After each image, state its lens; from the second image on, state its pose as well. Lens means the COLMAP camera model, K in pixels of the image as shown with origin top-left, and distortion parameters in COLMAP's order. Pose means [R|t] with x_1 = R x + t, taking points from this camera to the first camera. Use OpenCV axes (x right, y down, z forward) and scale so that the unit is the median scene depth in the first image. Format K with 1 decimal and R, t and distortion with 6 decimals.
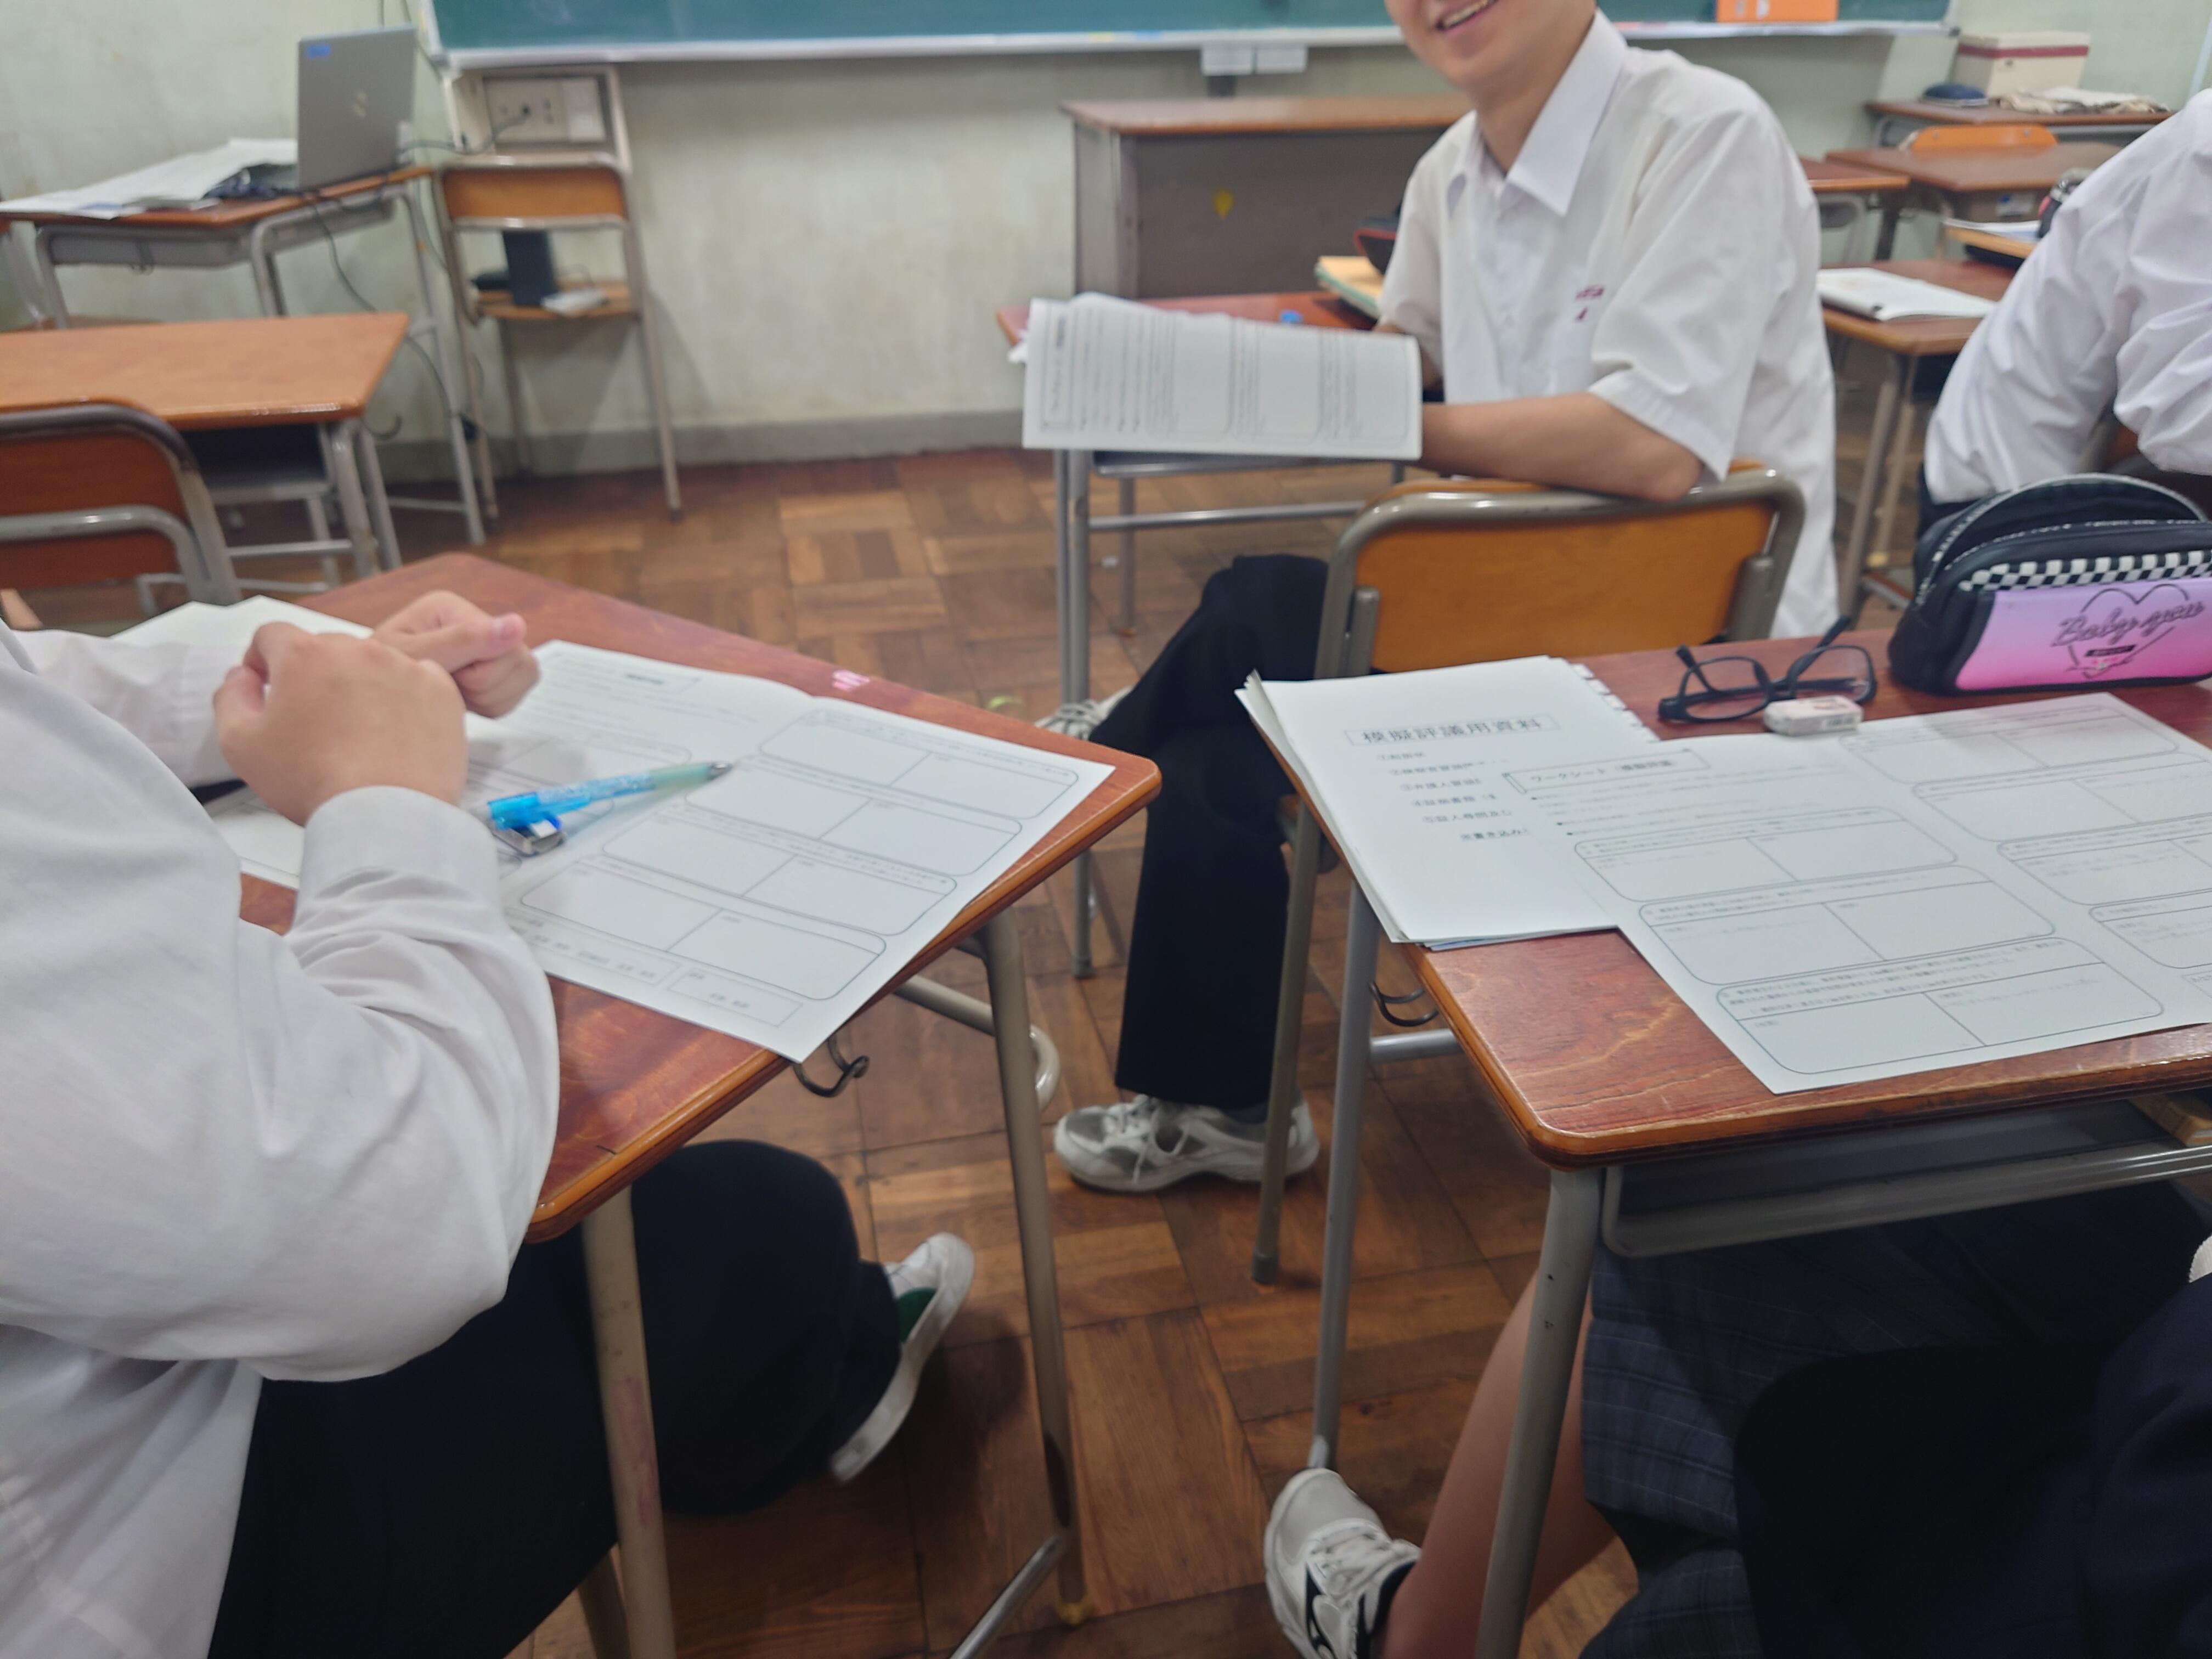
lens RADIAL K [[1566.6, 0, 1106.0], [0, 1566.6, 829.5], [0, 0, 1]] dist [0.067037, -0.088112]
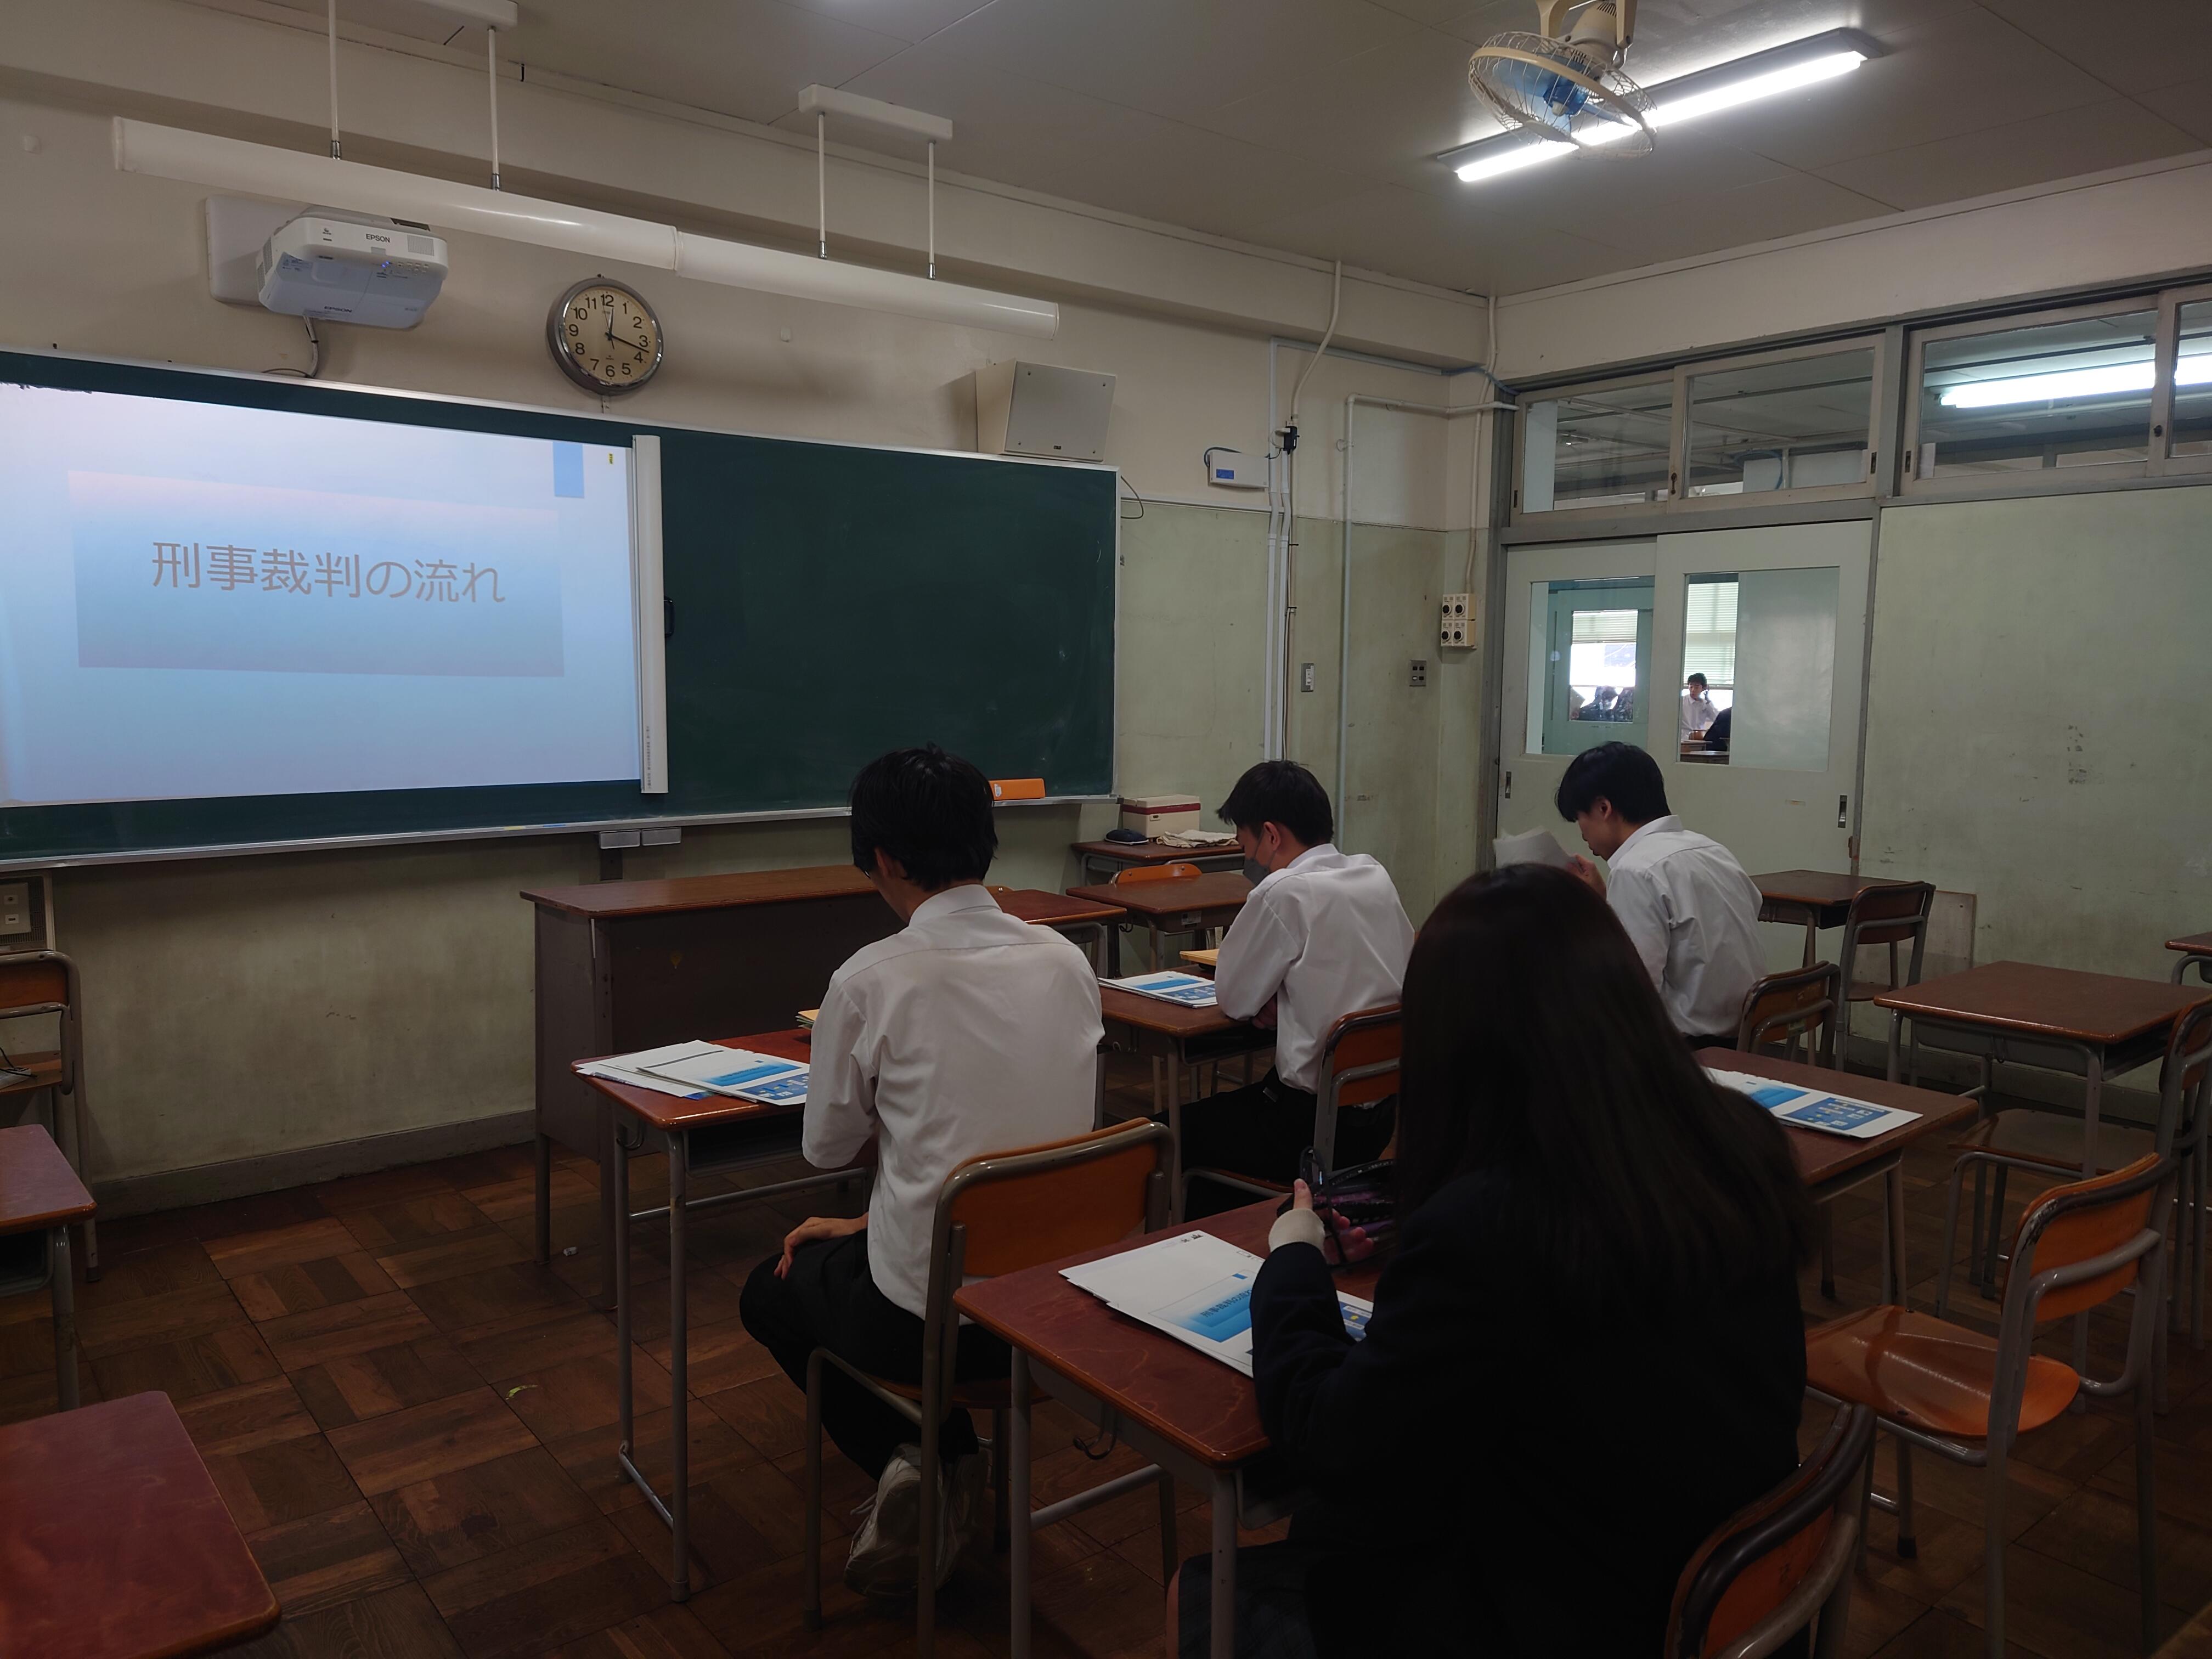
lens RADIAL K [[1566.6, 0, 1106.0], [0, 1566.6, 829.5], [0, 0, 1]] dist [0.067037, -0.088112]
pose [[0.889304, -0.035514, 0.455936, -0.155001], [0.212397, 0.915004, -0.343009, 0.023059], [-0.405001, 0.401879, 0.821260, -0.201706]]
